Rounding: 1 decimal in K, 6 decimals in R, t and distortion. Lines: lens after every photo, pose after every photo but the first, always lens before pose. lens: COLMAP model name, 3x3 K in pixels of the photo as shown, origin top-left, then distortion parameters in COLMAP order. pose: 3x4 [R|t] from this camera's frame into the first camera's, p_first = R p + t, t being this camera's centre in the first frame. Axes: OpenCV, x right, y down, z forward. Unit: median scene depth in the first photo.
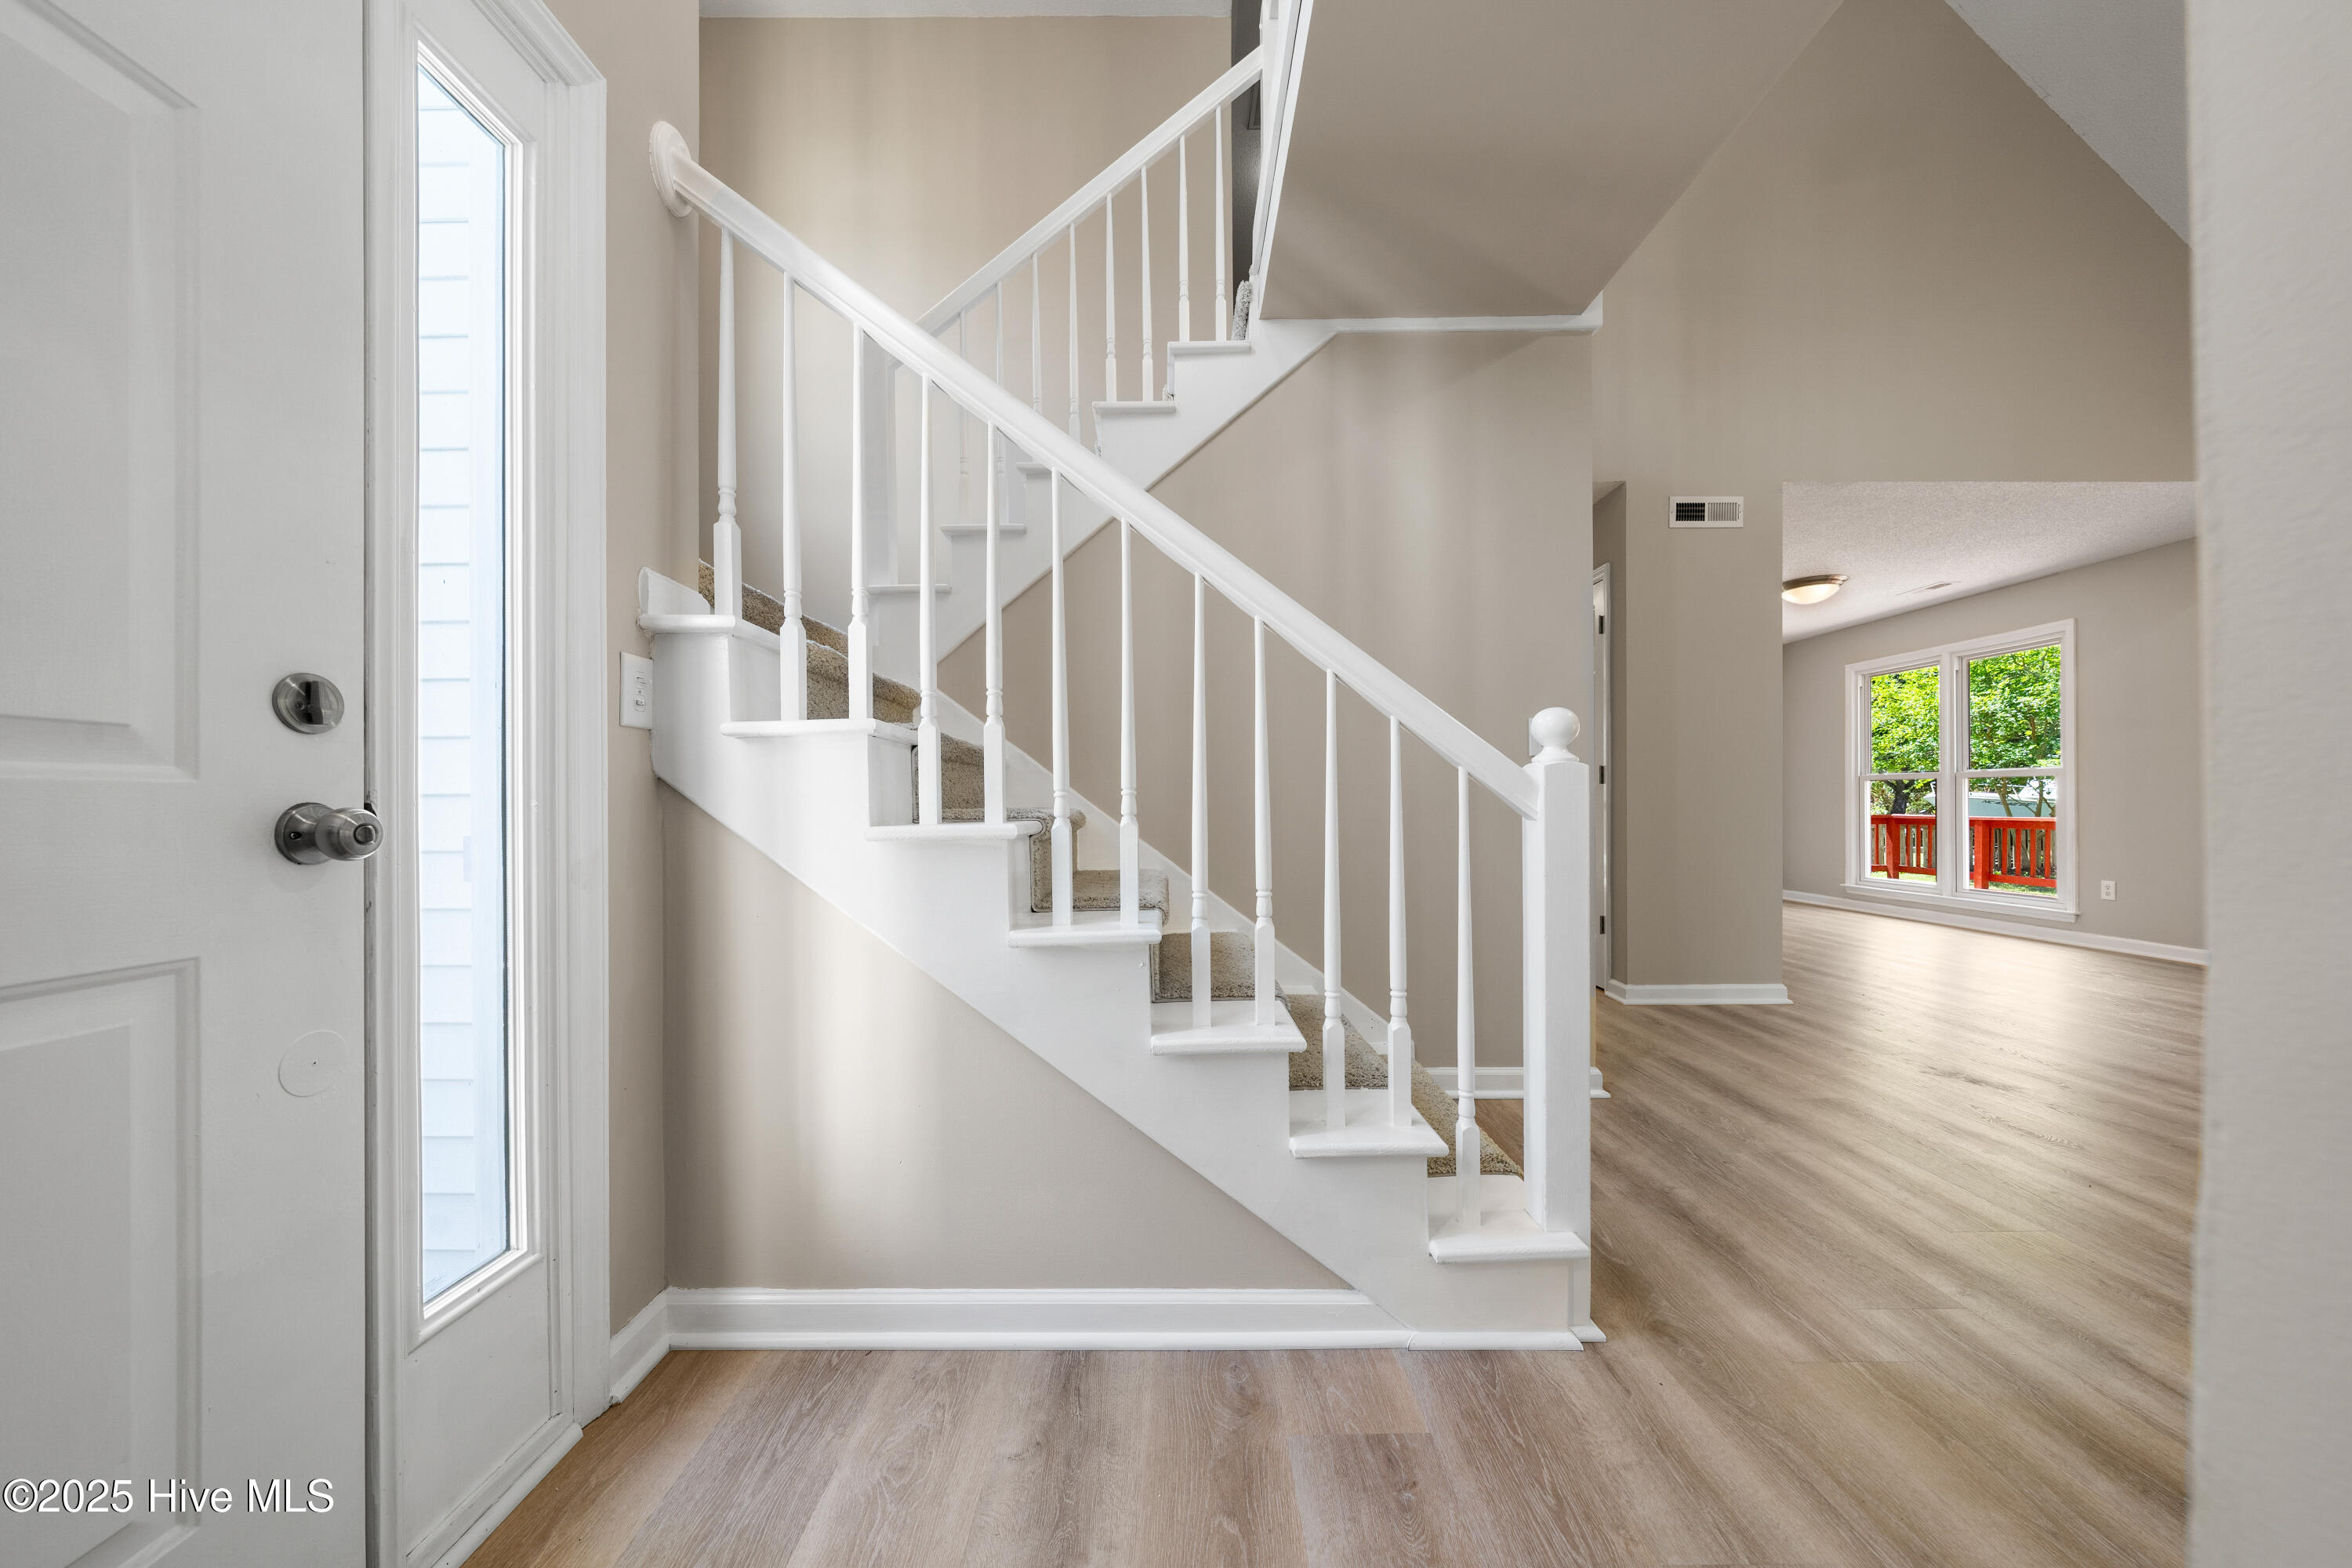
lens RADIAL K [[801.1, 0, 1175.8], [0, 801.1, 802.4], [0, 0, 1]] dist [0.000897, 0.000017]
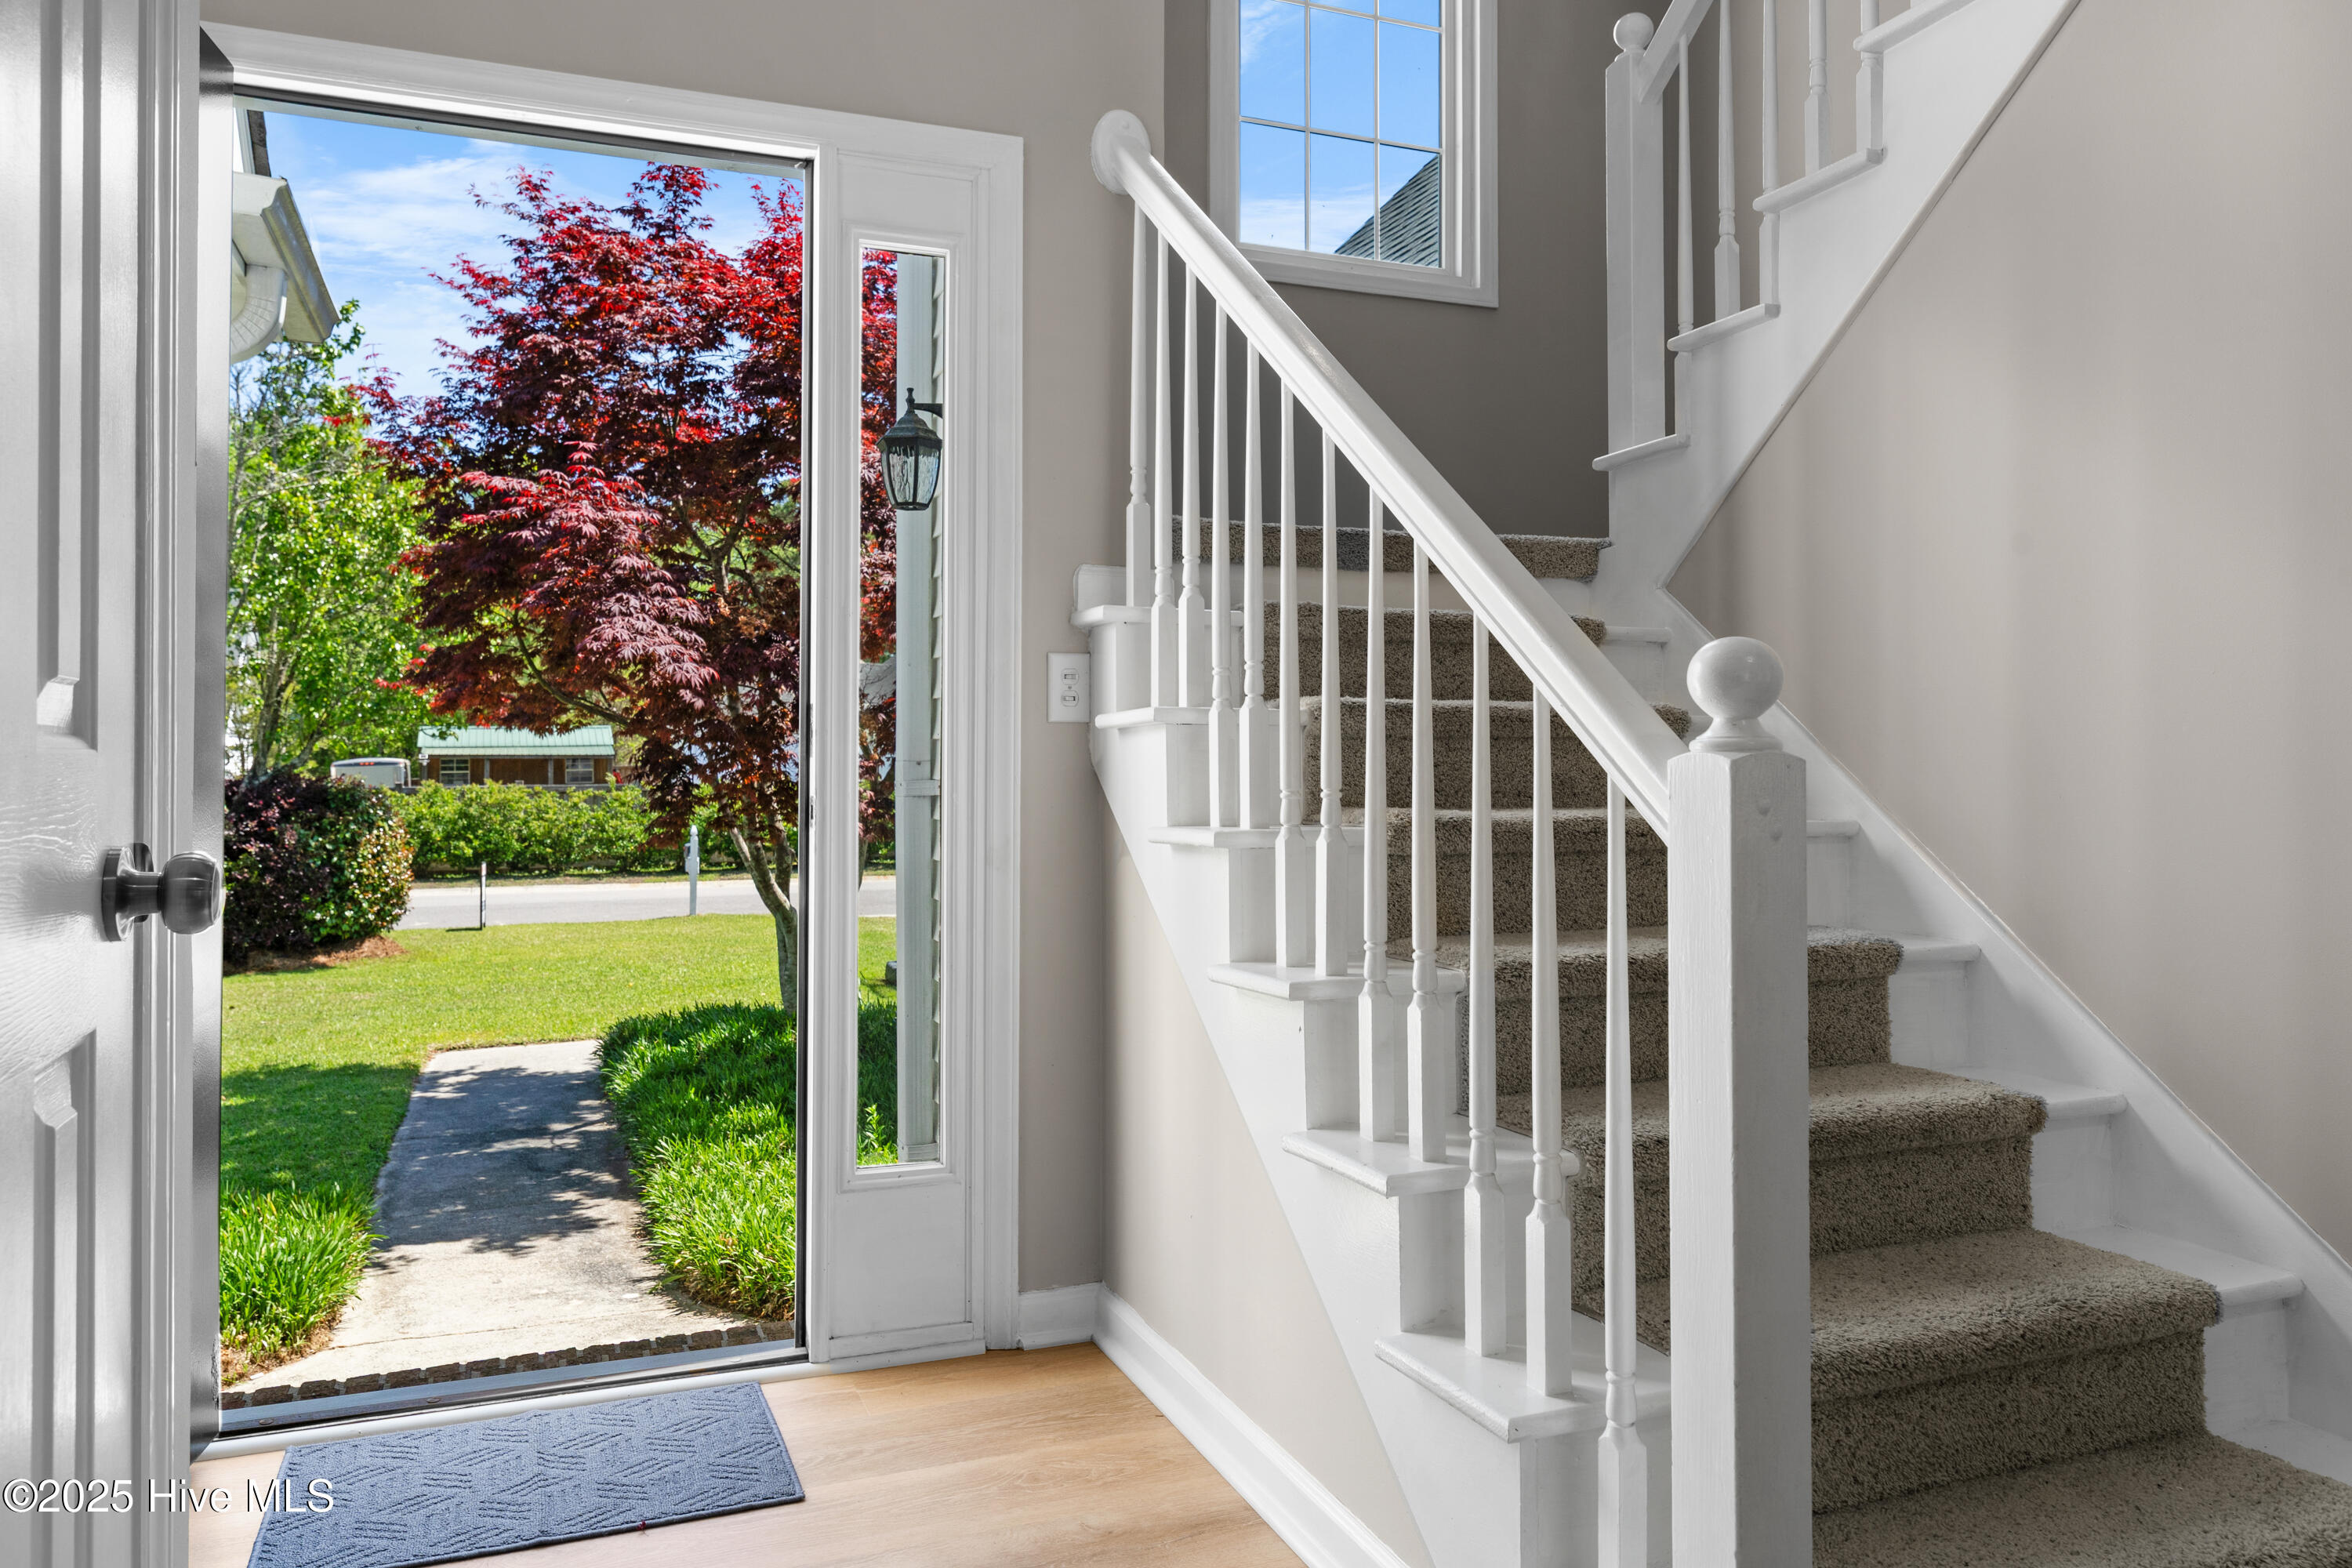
lens RADIAL K [[1627.2, 0, 1176.0], [0, 1627.2, 784.0], [0, 0, 1]] dist [-0.001399, -0.000494]
pose [[0.356431, 0.011106, -0.934256, 1.245980], [-0.005873, 0.999936, 0.009646, -0.032042], [0.934303, 0.002049, 0.356474, 0.354828]]
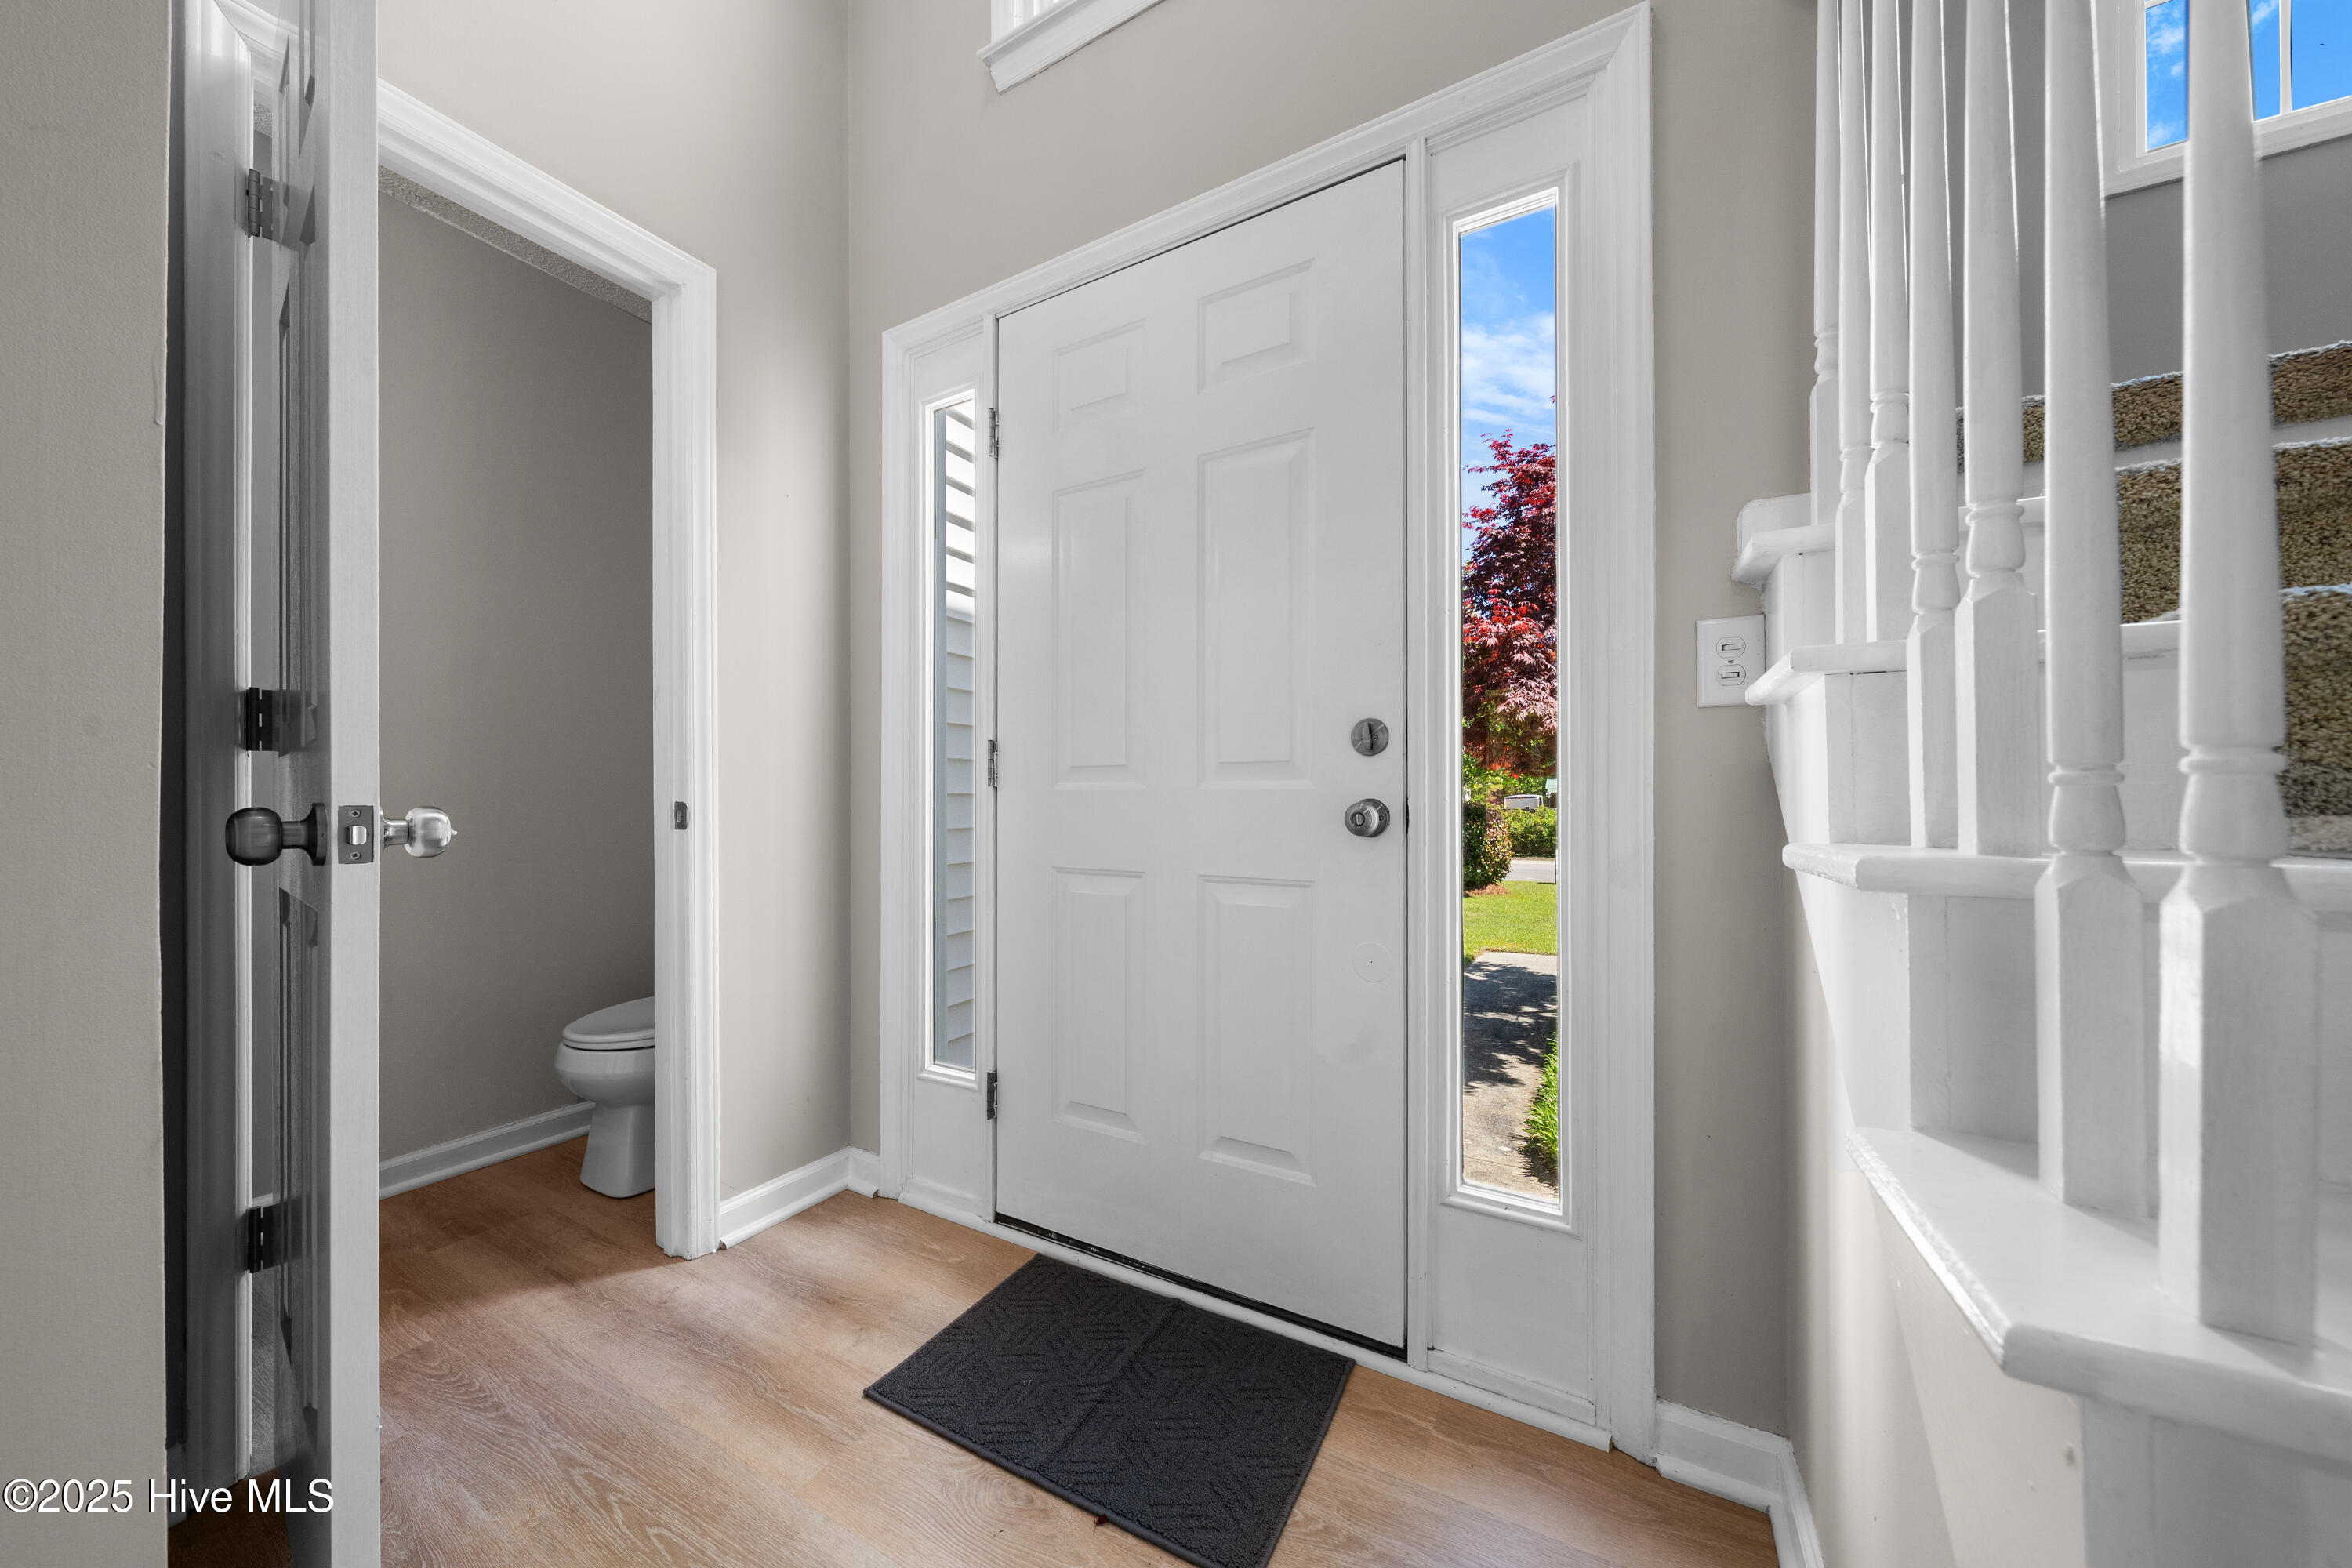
lens RADIAL K [[801.1, 0, 1175.8], [0, 801.1, 802.4], [0, 0, 1]] dist [0.000897, 0.000017]
pose [[-0.491416, 0.005938, -0.870905, 0.294568], [0.006576, 0.999974, 0.003107, -0.000470], [0.870900, -0.004200, -0.491442, 0.847943]]
